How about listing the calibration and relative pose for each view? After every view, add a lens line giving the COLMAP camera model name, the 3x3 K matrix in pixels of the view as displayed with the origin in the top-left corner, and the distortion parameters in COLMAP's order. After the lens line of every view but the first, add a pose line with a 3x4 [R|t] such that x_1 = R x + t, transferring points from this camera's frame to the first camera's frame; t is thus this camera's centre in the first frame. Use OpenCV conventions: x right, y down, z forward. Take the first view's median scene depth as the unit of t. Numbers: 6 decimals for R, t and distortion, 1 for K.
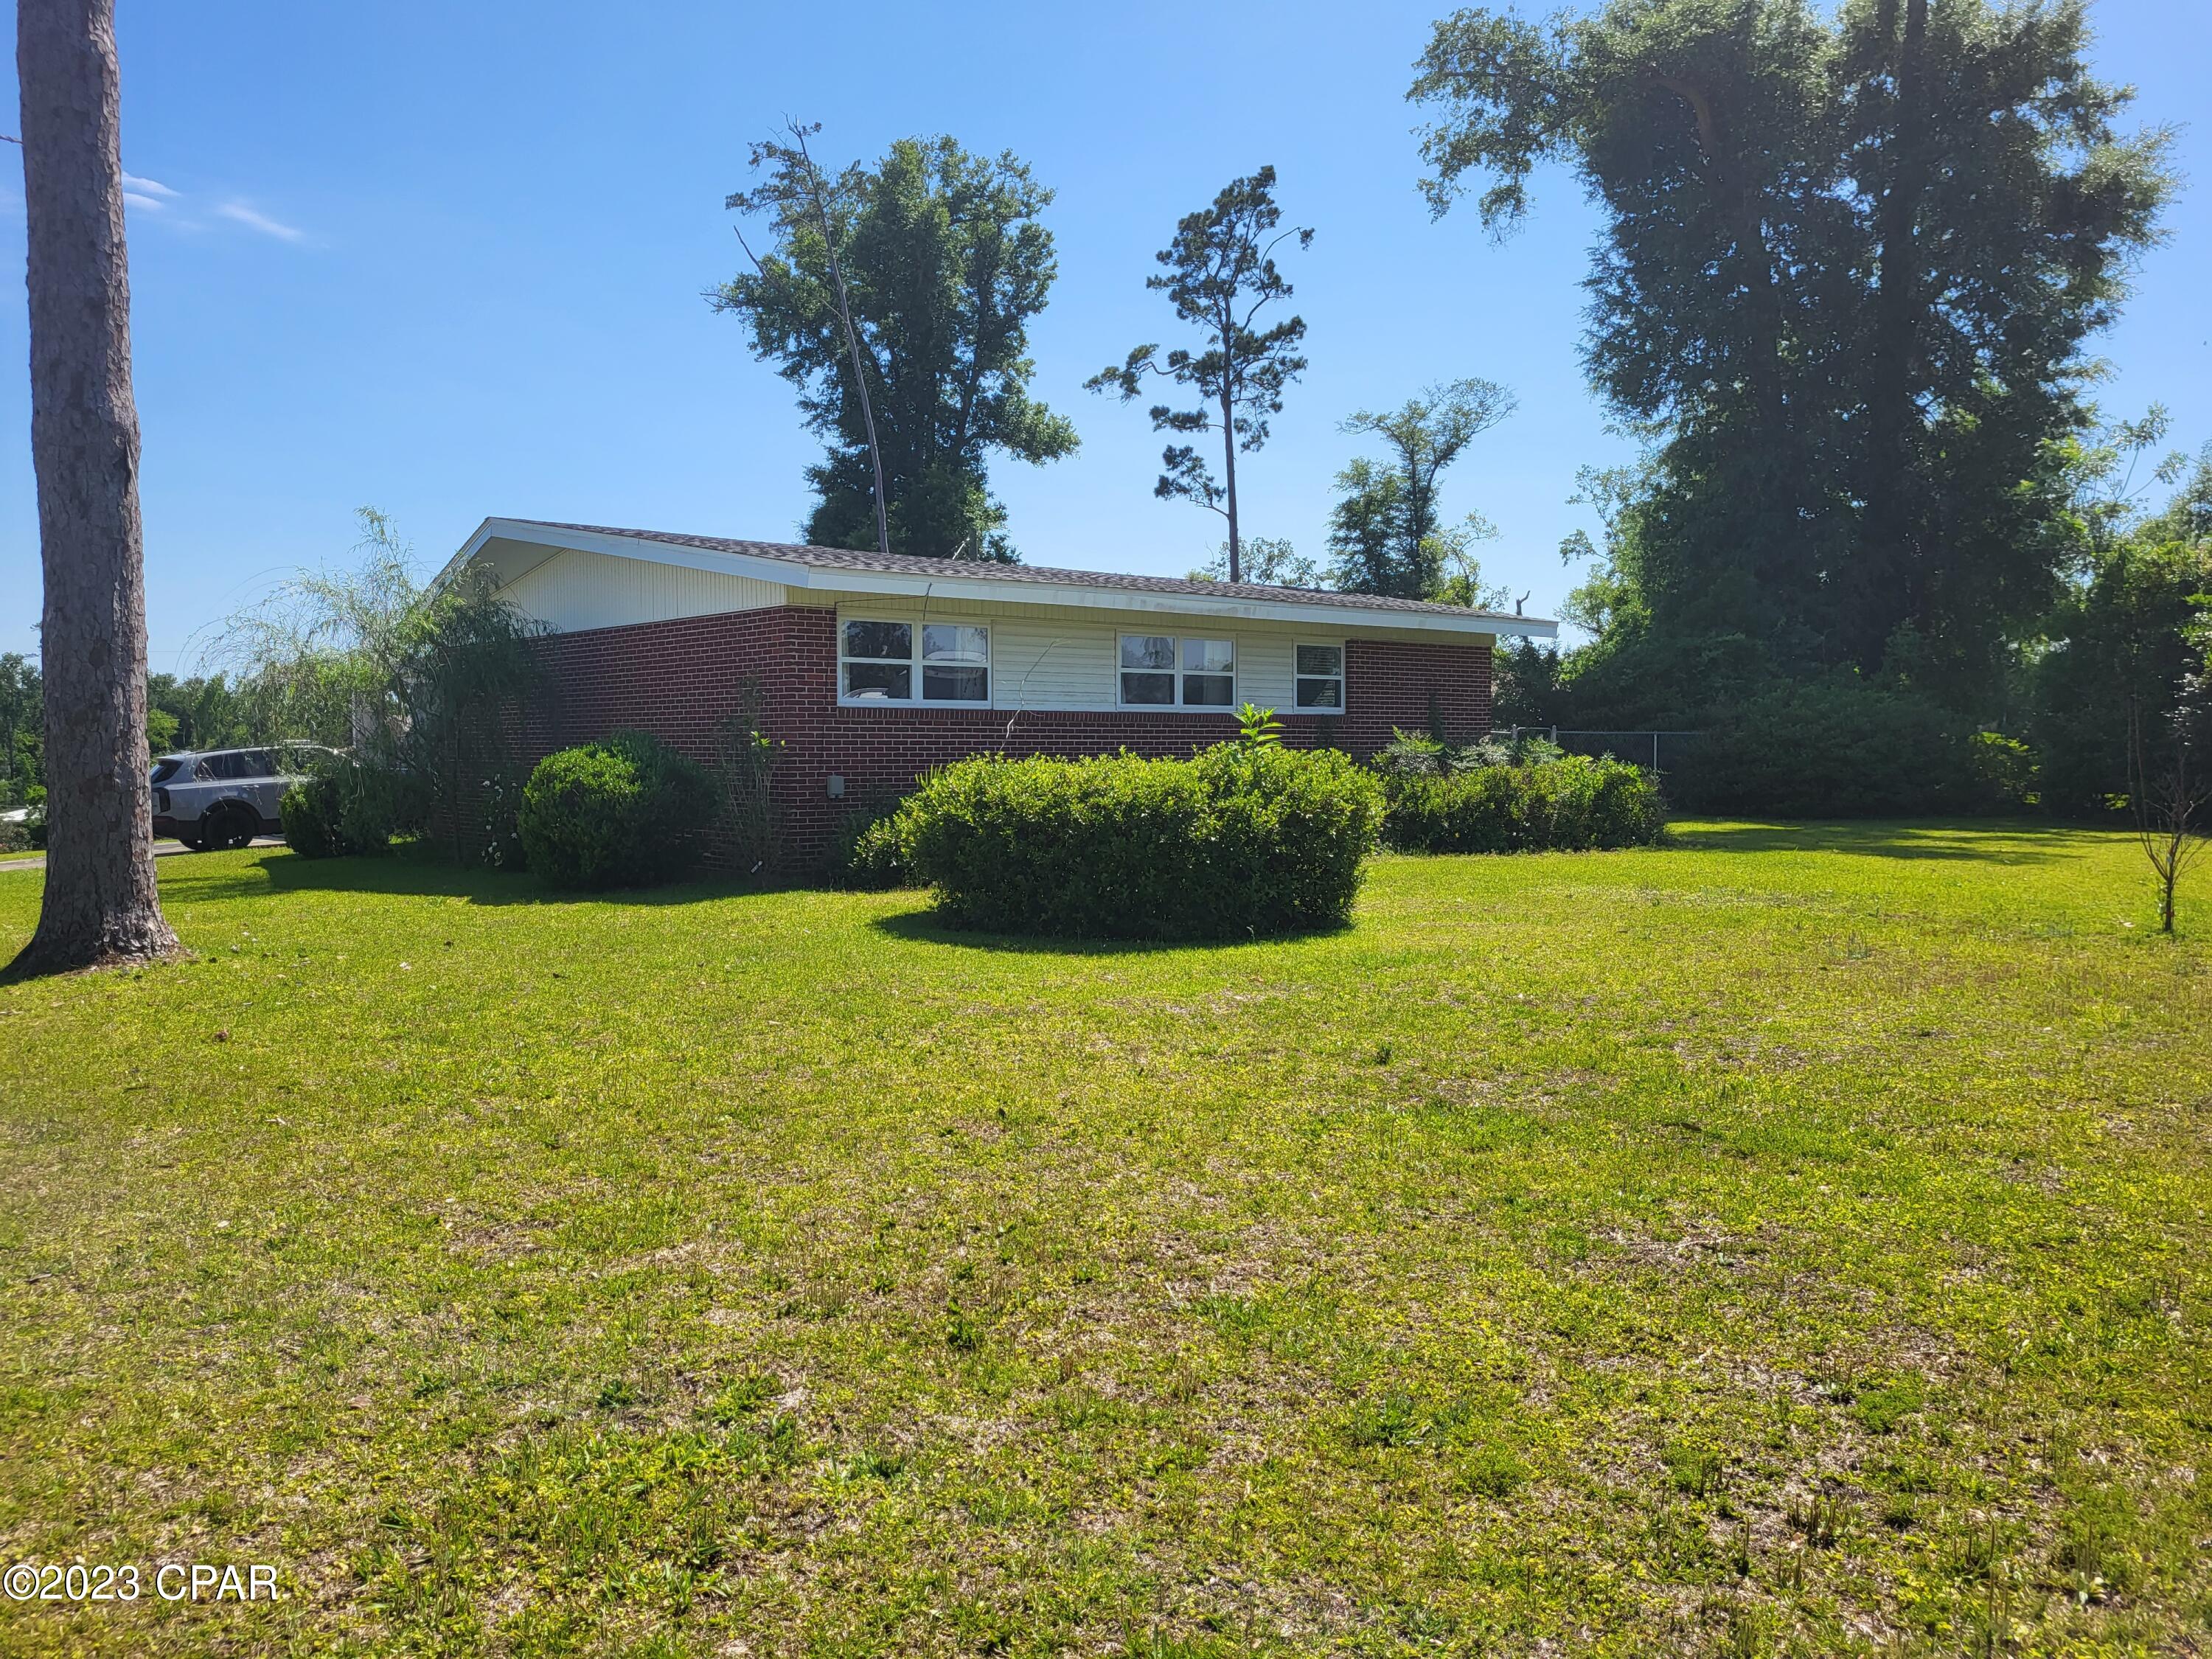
lens RADIAL K [[1662.4, 0, 1106.0], [0, 1662.4, 829.5], [0, 0, 1]] dist [-0.003099, -0.001356]
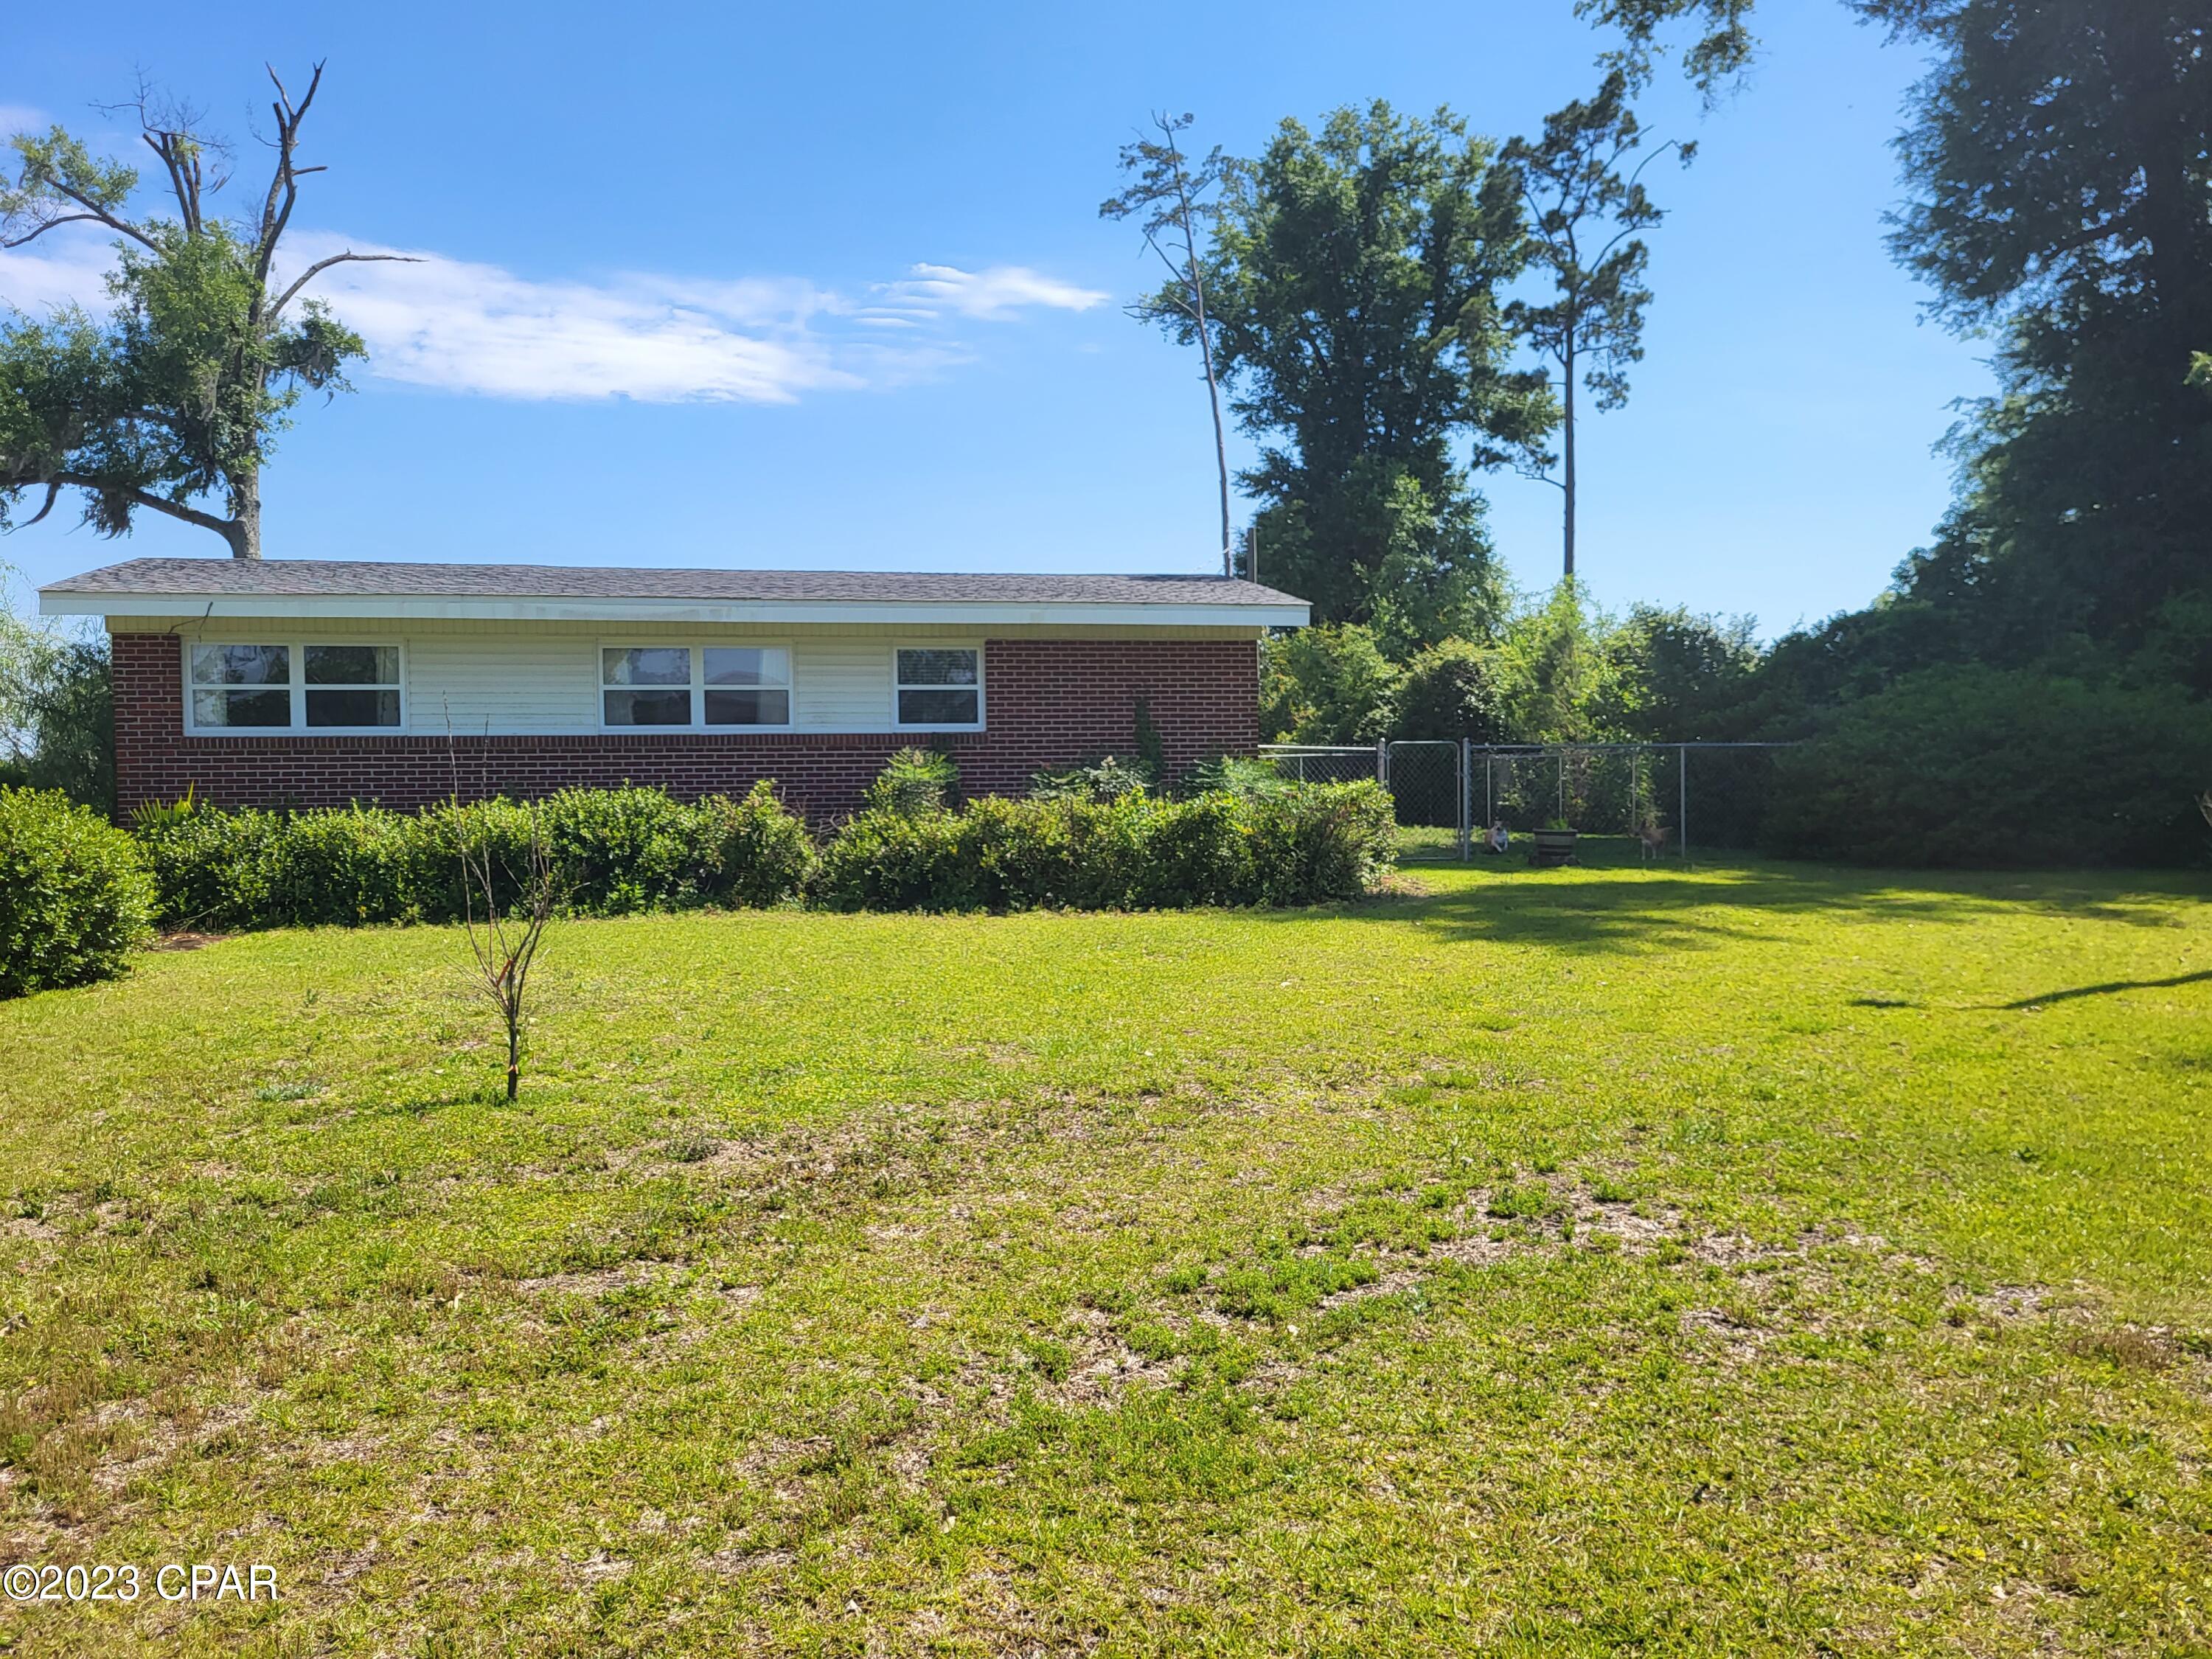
lens RADIAL K [[1639.6, 0, 1106.0], [0, 1639.6, 829.5], [0, 0, 1]] dist [0.032794, -0.000054]
pose [[0.902621, 0.013013, -0.430240, 0.223905], [-0.012709, 0.999913, 0.003581, -0.009937], [0.430249, 0.002236, 0.902708, 0.119359]]
